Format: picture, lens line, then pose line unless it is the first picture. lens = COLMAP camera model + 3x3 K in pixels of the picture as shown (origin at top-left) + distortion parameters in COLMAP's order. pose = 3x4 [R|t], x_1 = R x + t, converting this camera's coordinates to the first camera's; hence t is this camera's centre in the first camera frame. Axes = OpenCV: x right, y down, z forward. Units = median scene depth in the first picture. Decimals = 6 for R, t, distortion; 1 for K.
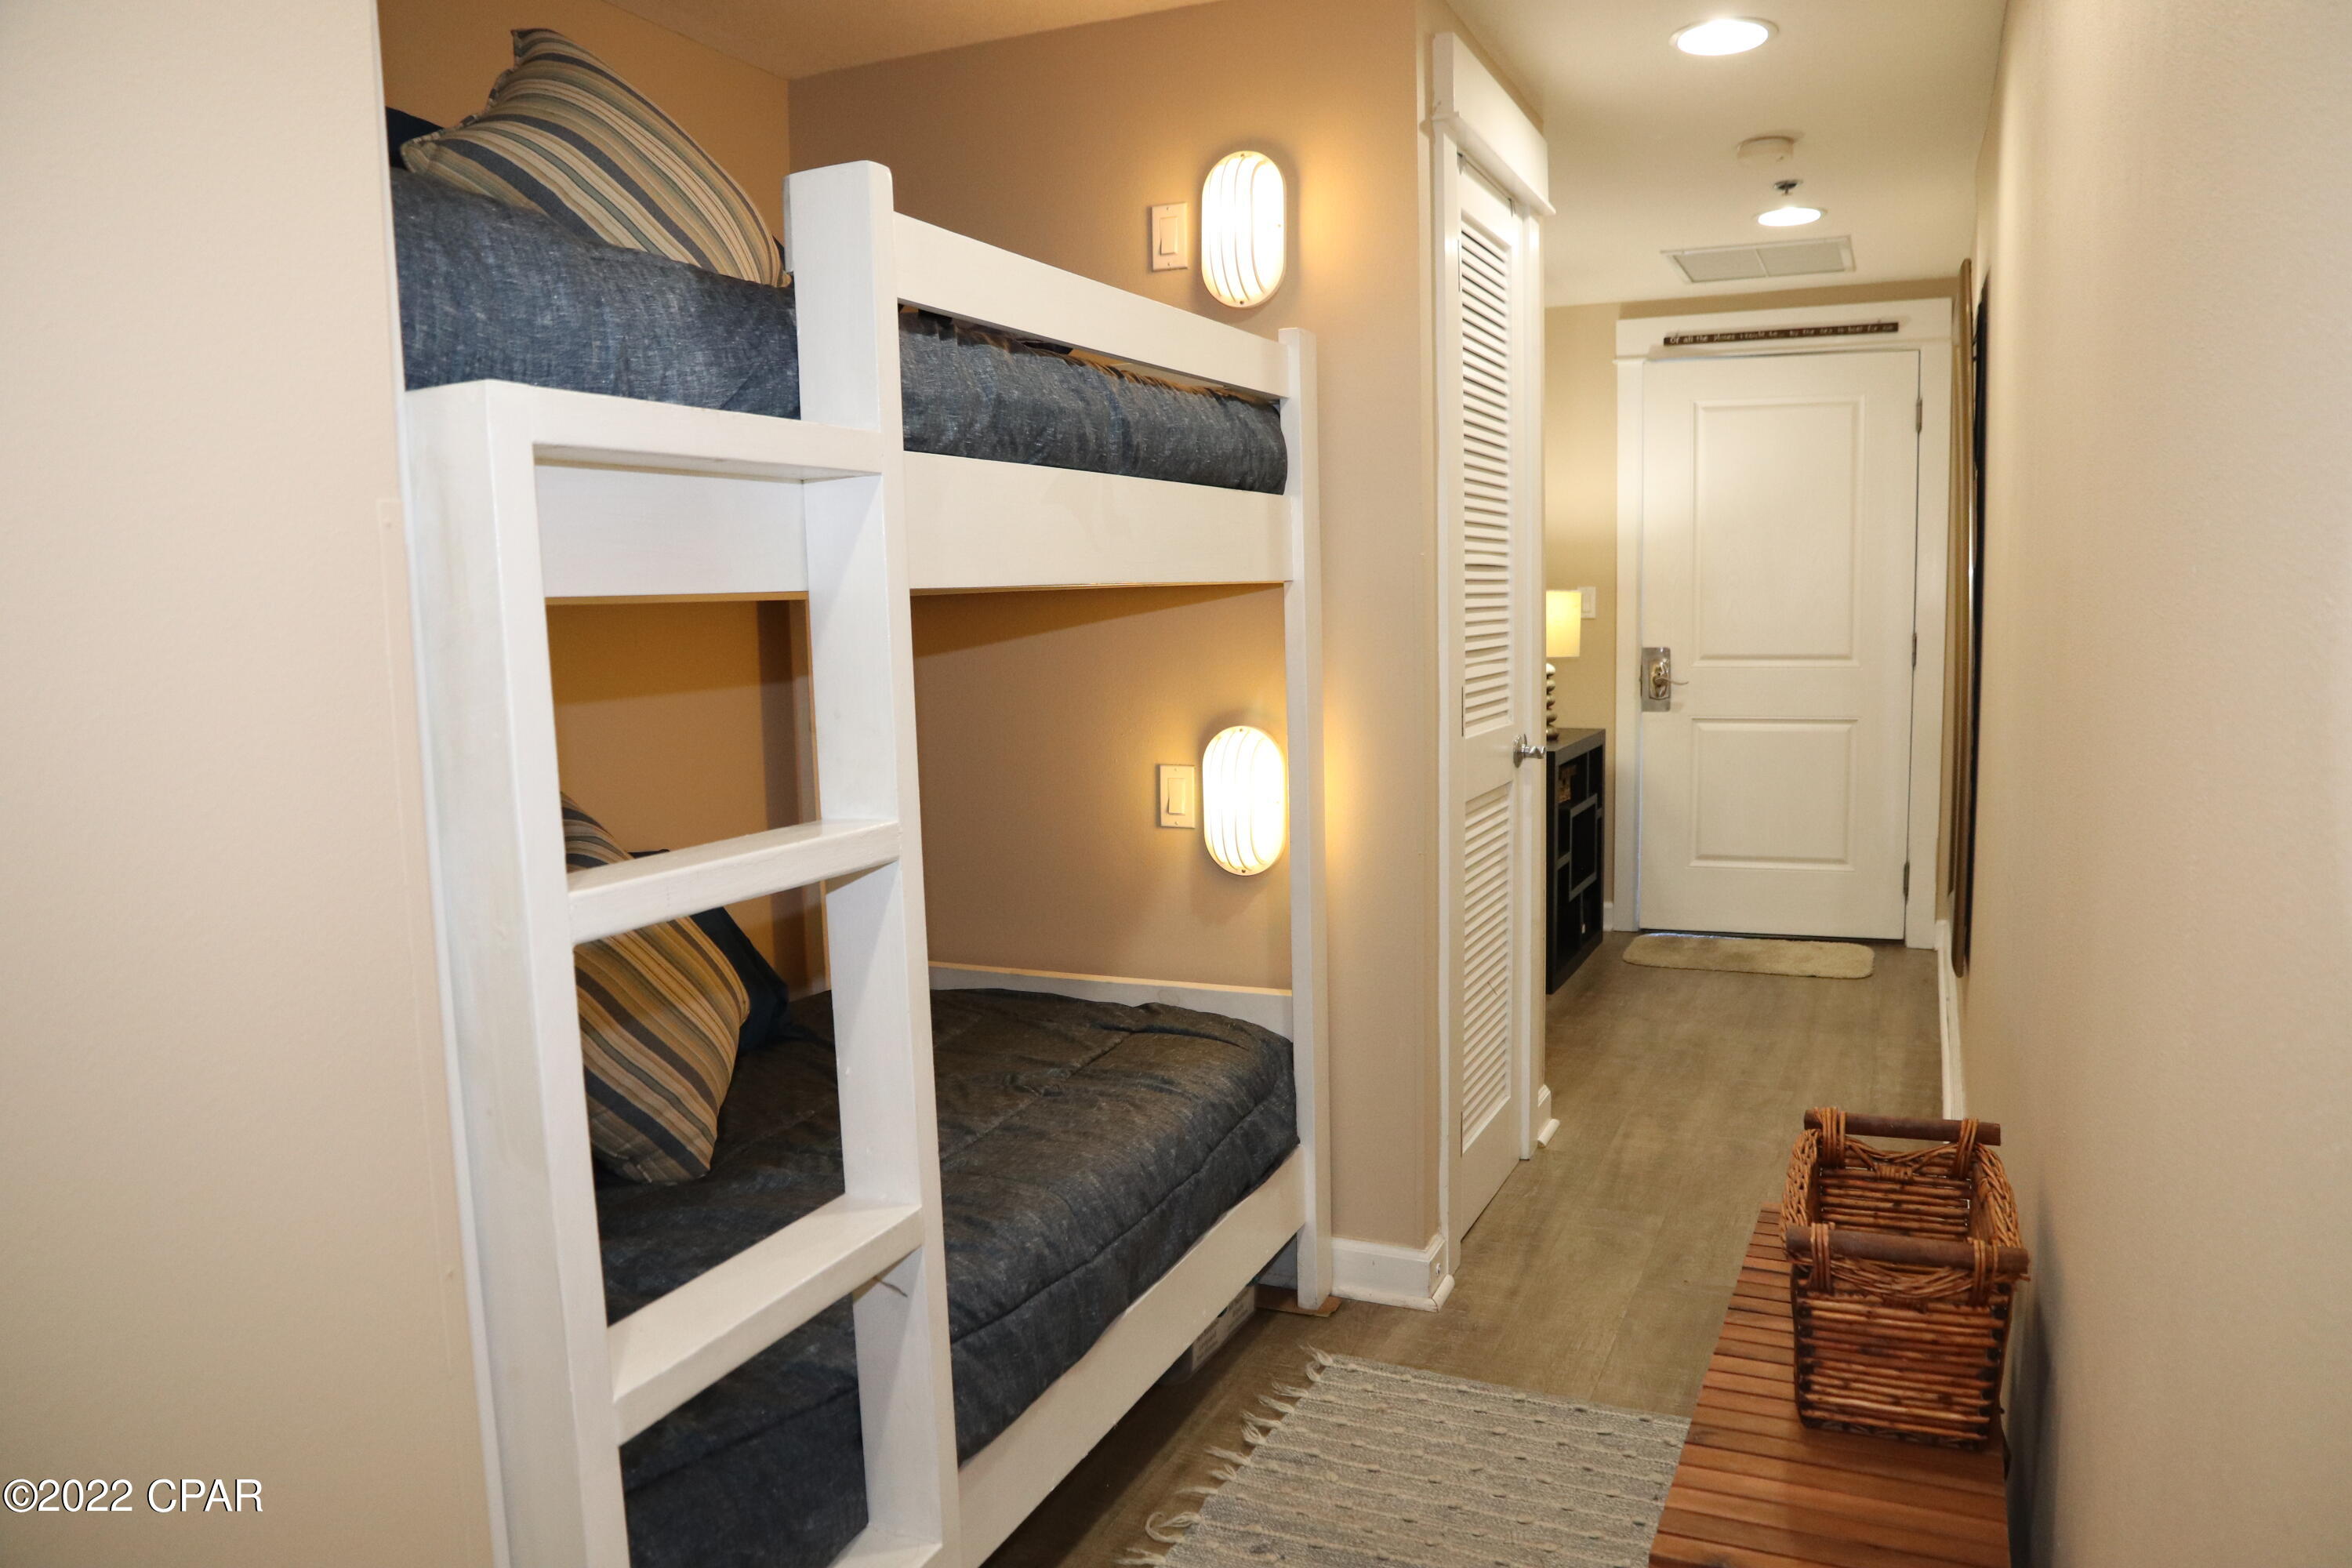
lens RADIAL K [[1656.7, 0, 1177.8], [0, 1656.7, 783.0], [0, 0, 1]] dist [-0.109157, -0.003056]
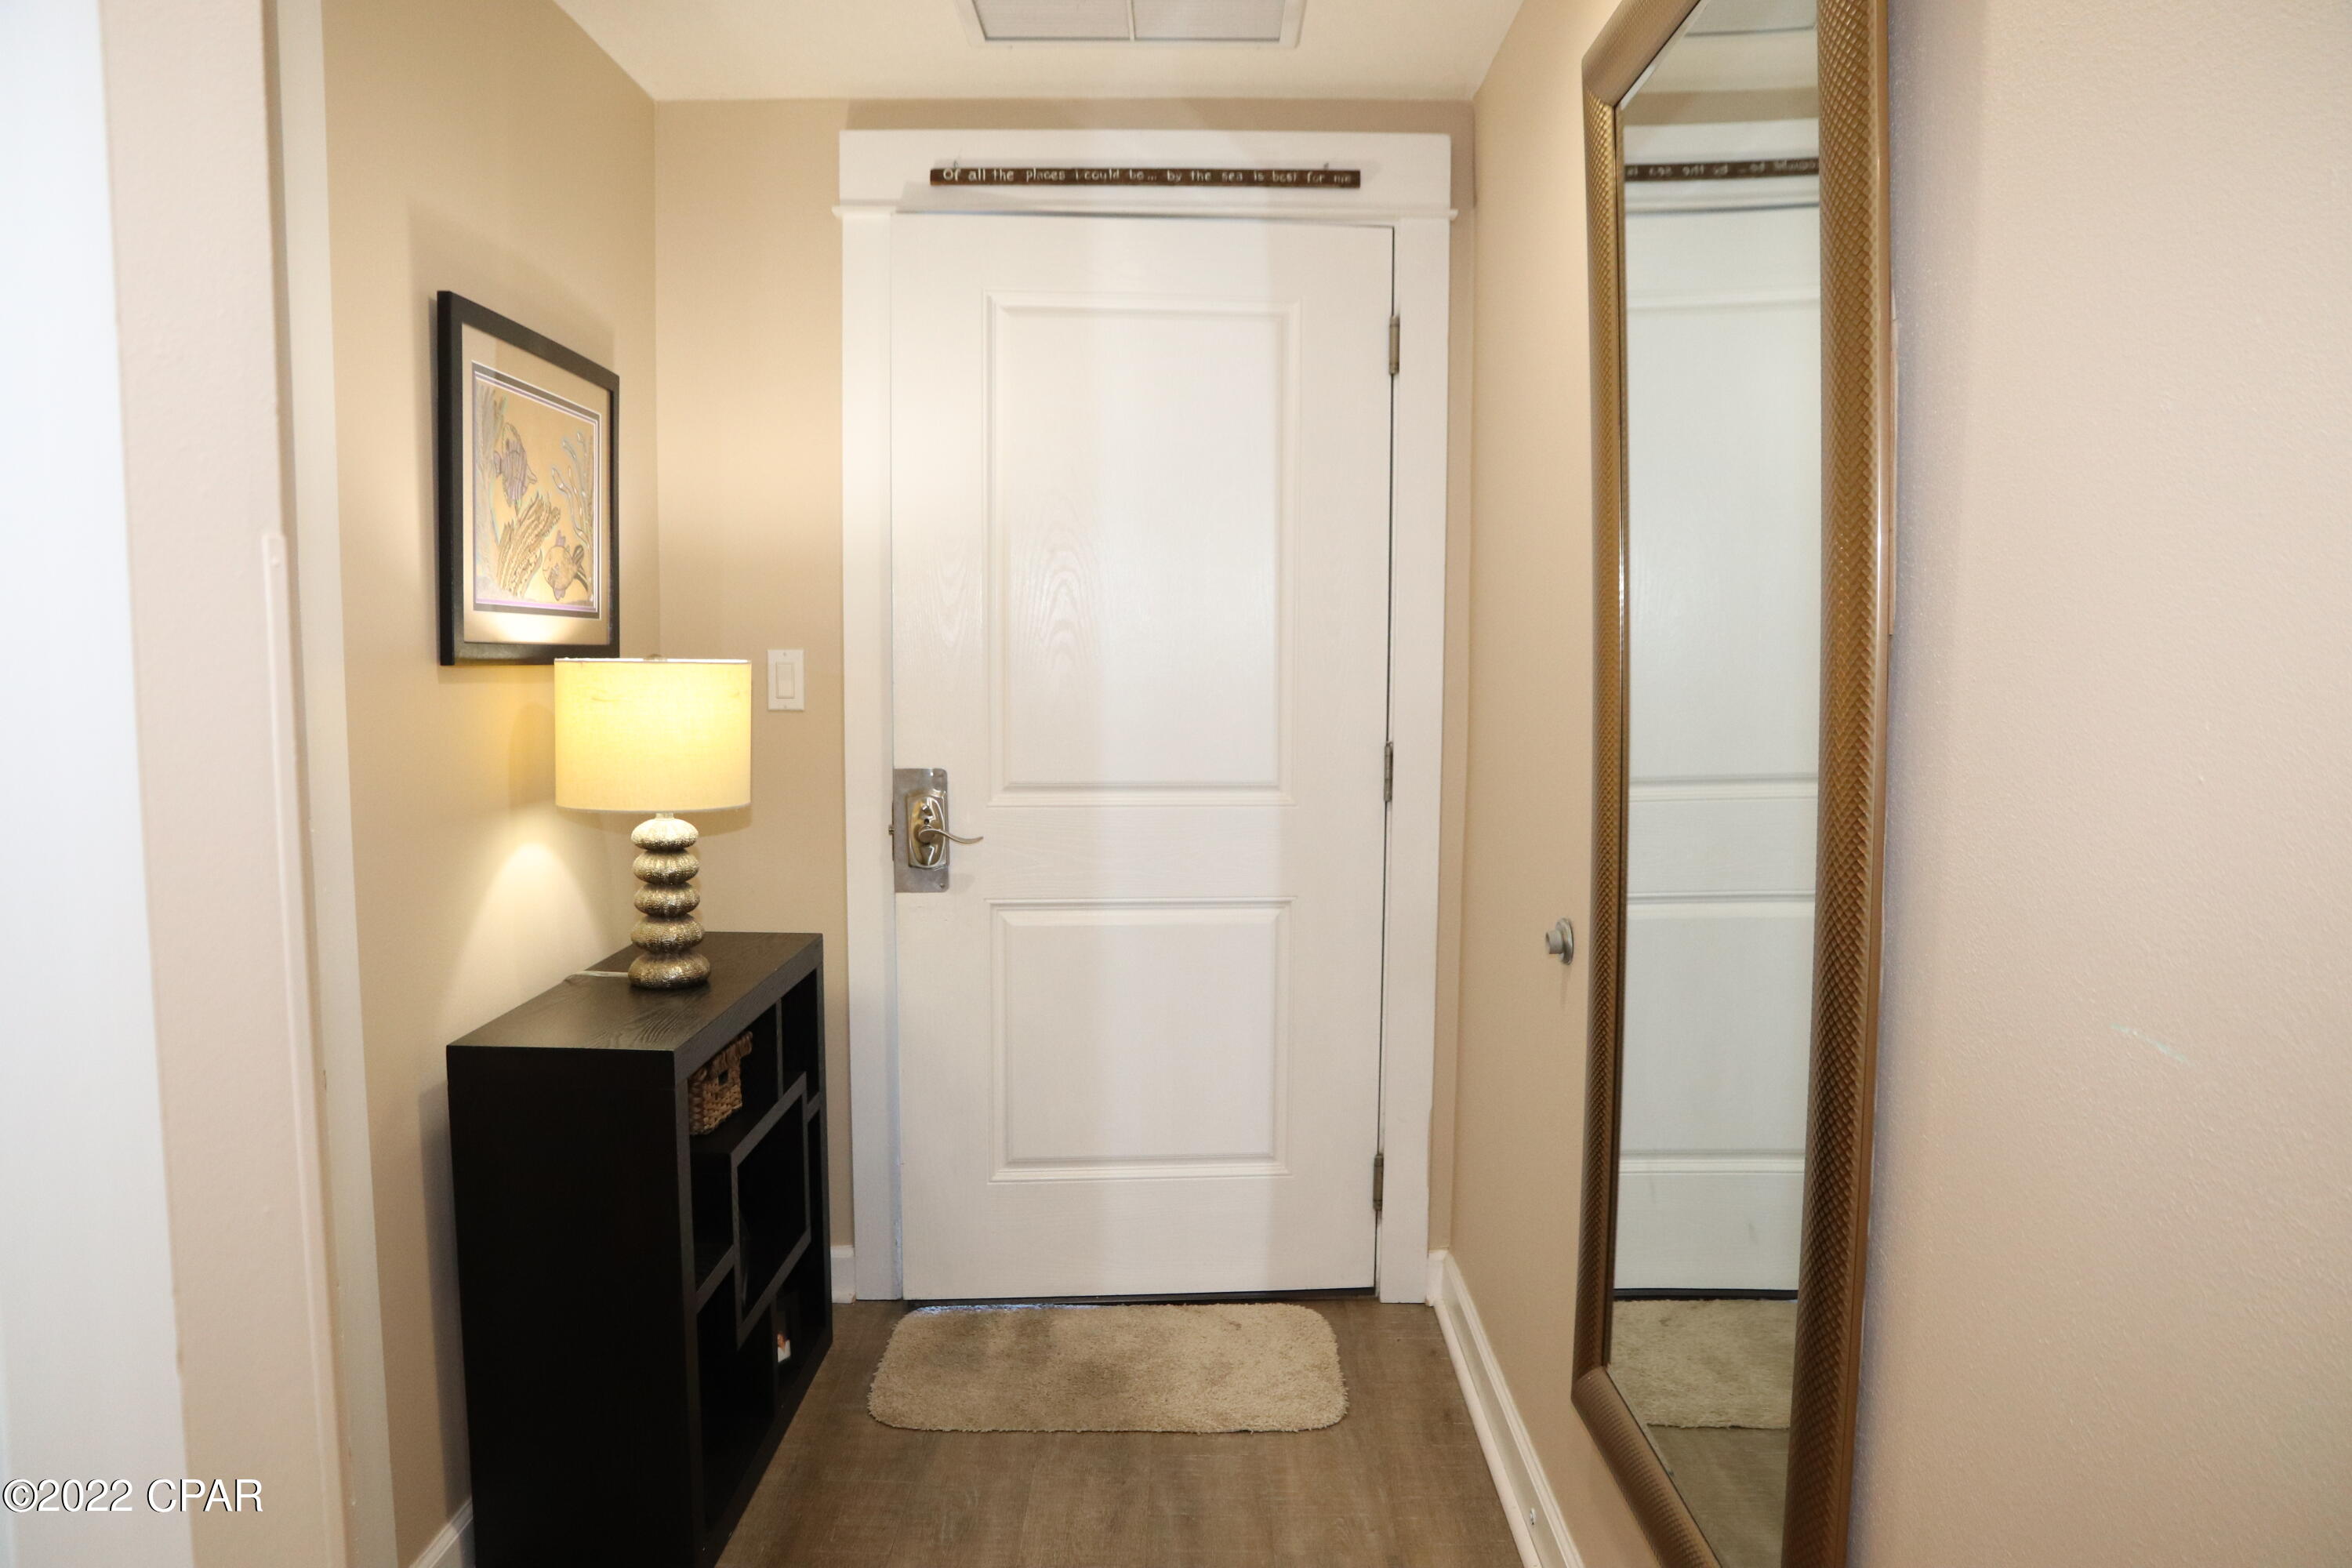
lens RADIAL K [[1621.8, 0, 1177.5], [0, 1621.8, 778.1], [0, 0, 1]] dist [-0.055518, 0.014574]
pose [[0.909806, -0.009946, 0.414914, 0.156274], [0.025634, 0.999151, -0.032259, -0.062308], [-0.414241, 0.039985, 0.909289, 0.510898]]
